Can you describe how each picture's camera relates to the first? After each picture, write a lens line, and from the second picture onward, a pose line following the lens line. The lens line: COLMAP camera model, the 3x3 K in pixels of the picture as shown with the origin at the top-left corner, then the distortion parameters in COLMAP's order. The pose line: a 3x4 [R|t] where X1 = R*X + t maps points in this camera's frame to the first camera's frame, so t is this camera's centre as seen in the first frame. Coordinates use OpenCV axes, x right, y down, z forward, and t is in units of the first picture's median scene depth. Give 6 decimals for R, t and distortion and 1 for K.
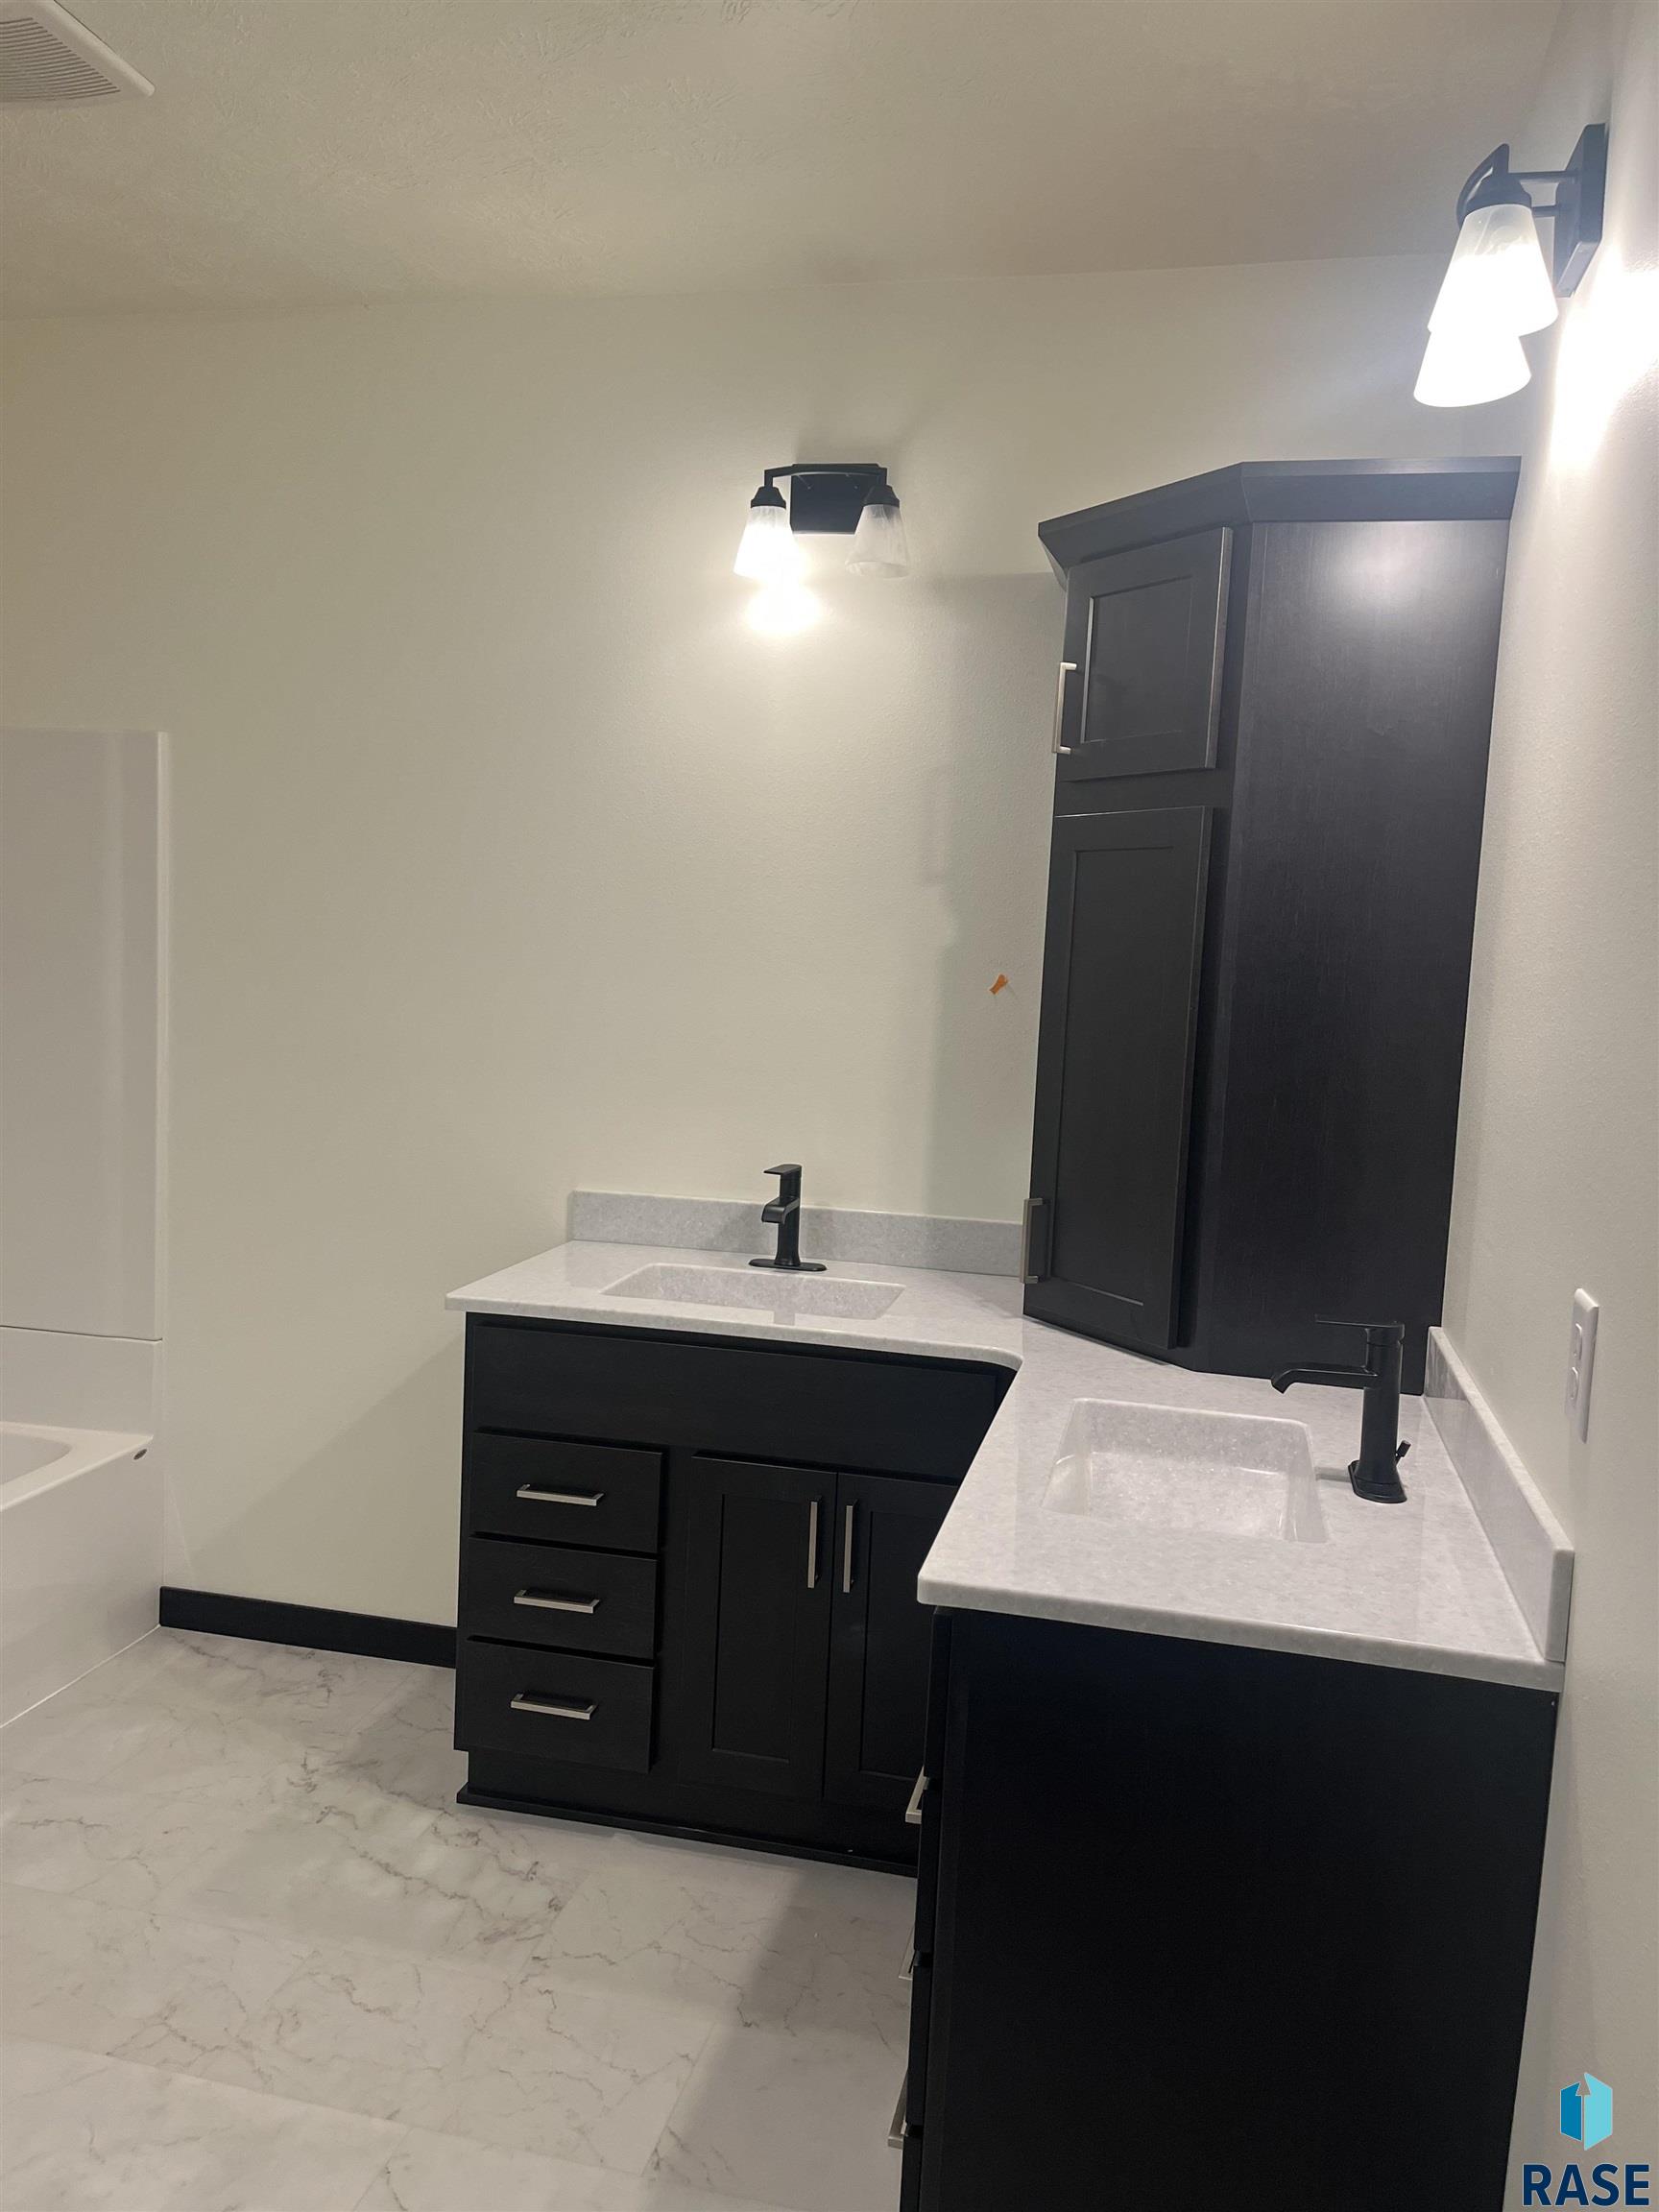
lens RADIAL K [[1660.6, 0, 826.2], [0, 1660.6, 1112.6], [0, 0, 1]] dist [0.064485, -0.080208]
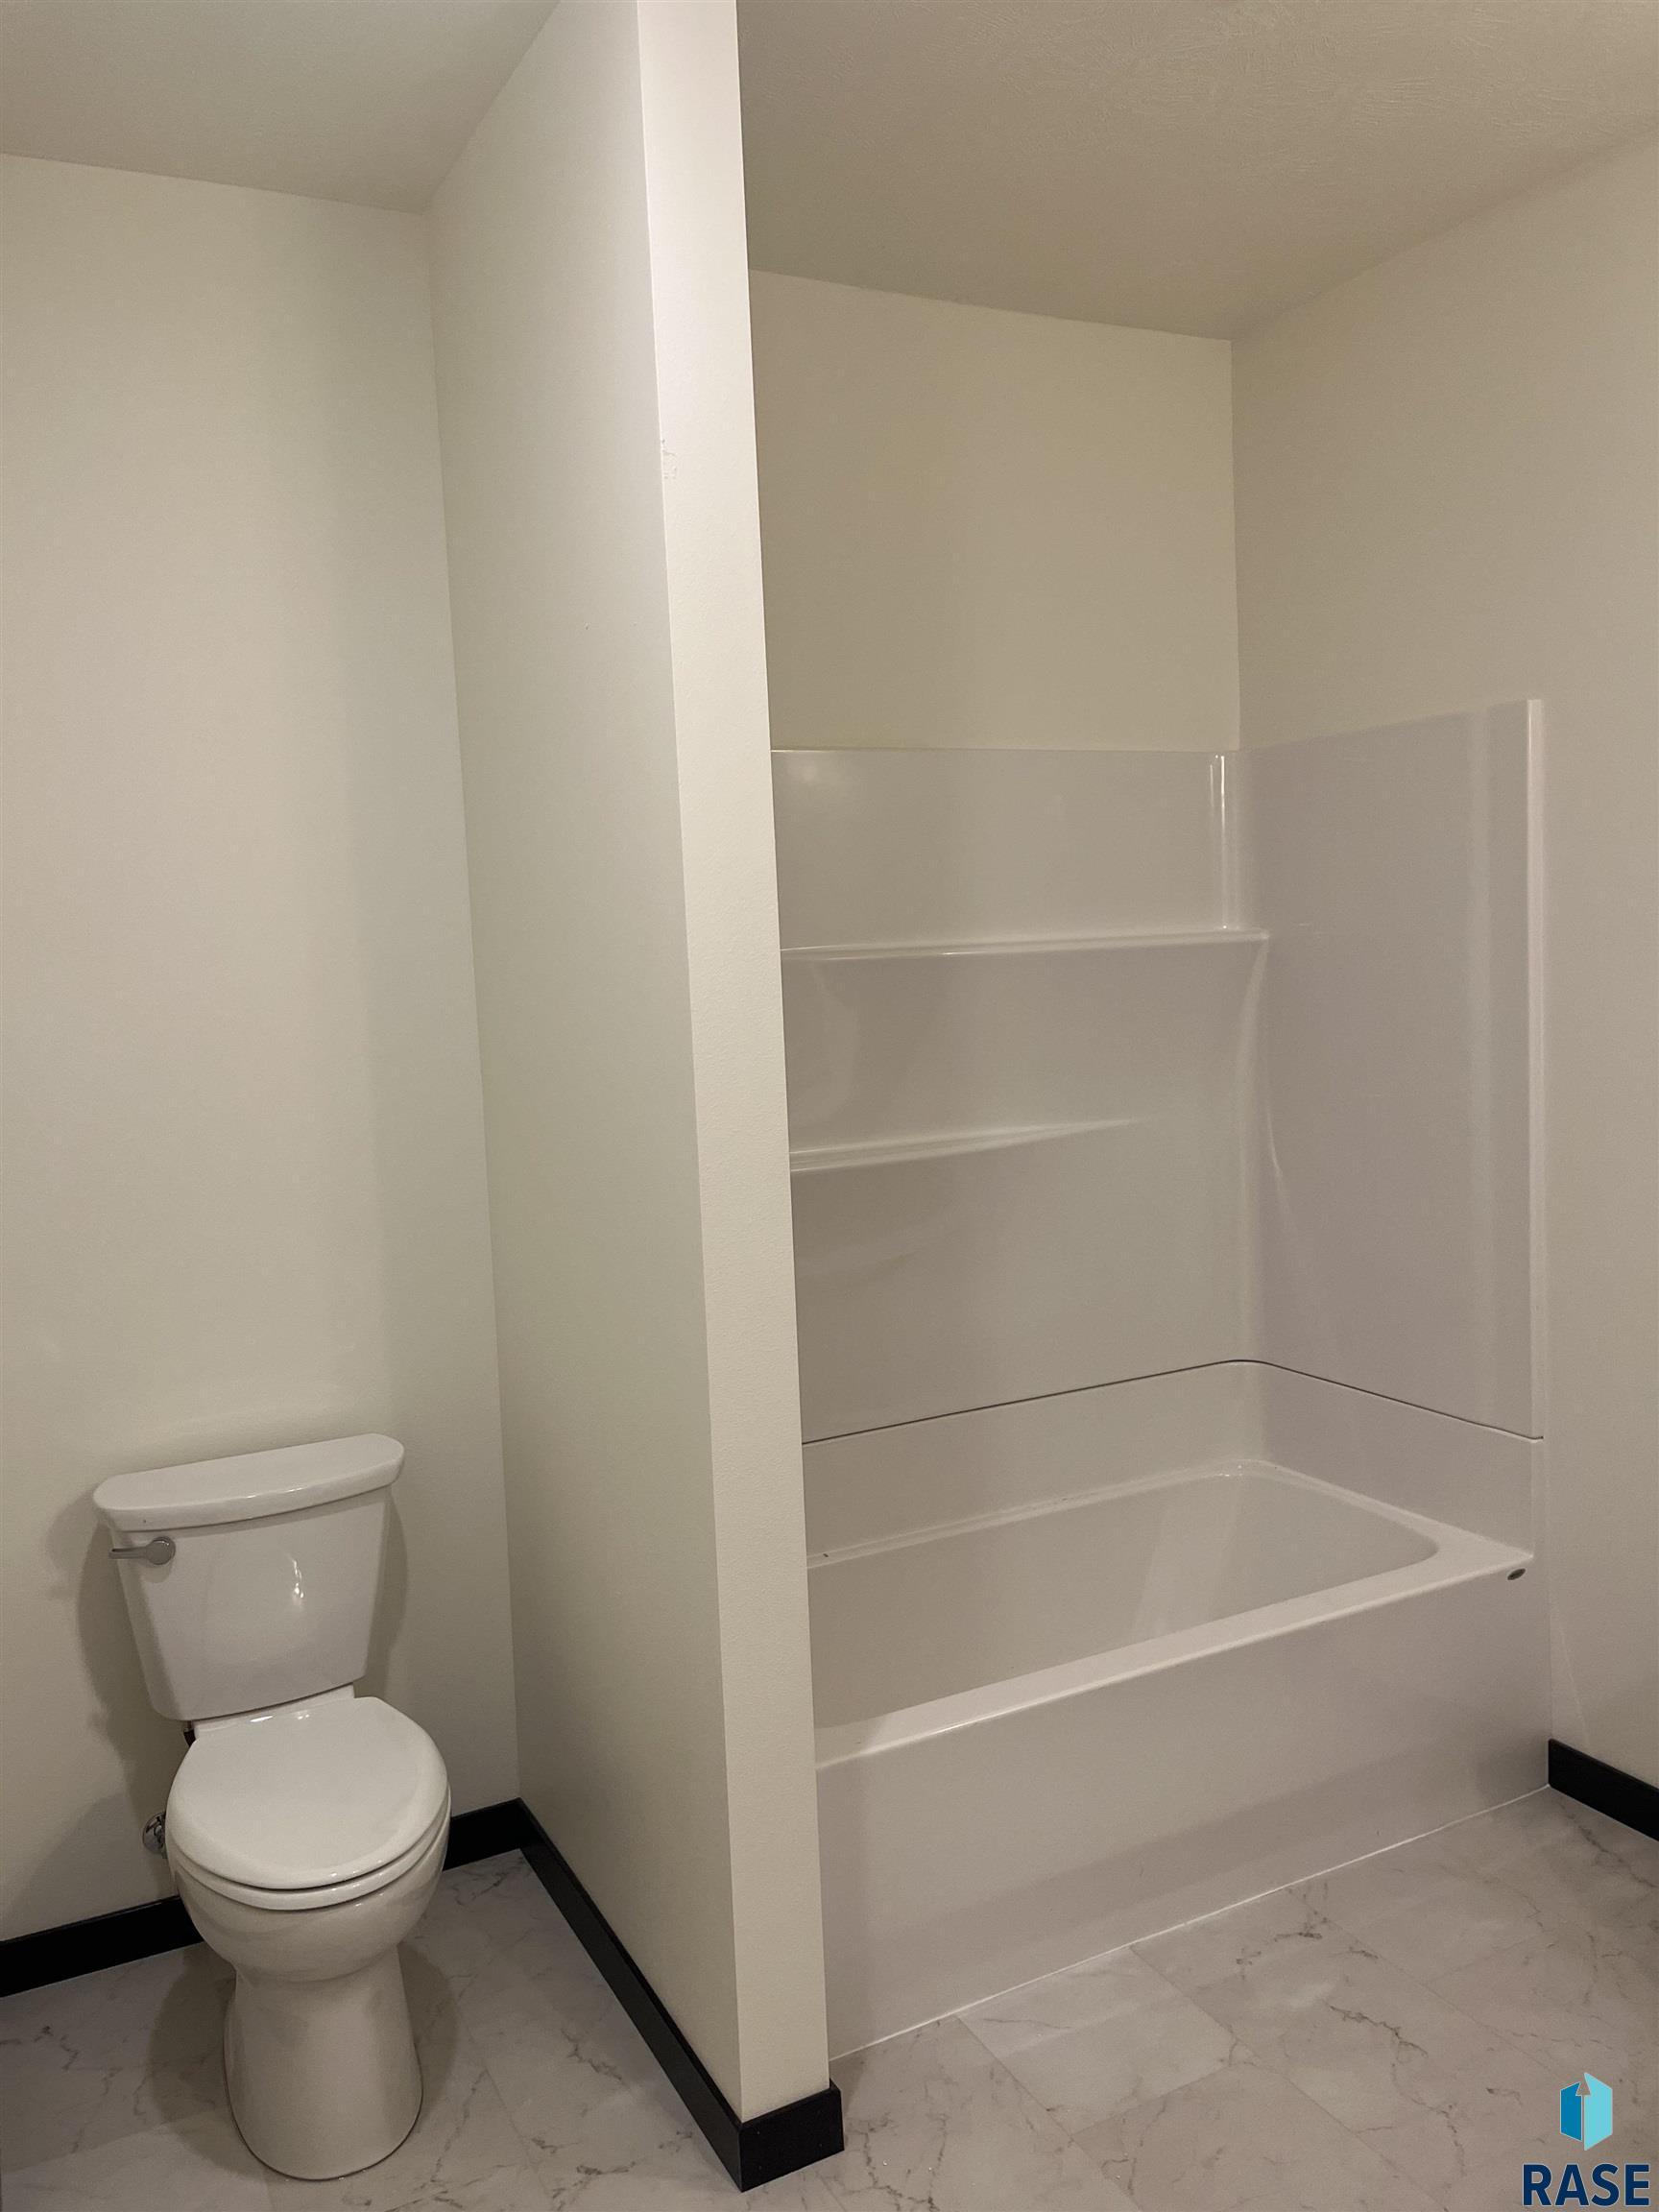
lens RADIAL K [[1660.6, 0, 851.7], [0, 1660.6, 1111.4], [0, 0, 1]] dist [0.064485, -0.080208]
pose [[0.649377, -0.004357, -0.760454, 0.008295], [-0.003400, 0.999957, -0.008633, -0.016446], [0.760459, 0.008191, 0.649335, 0.213581]]
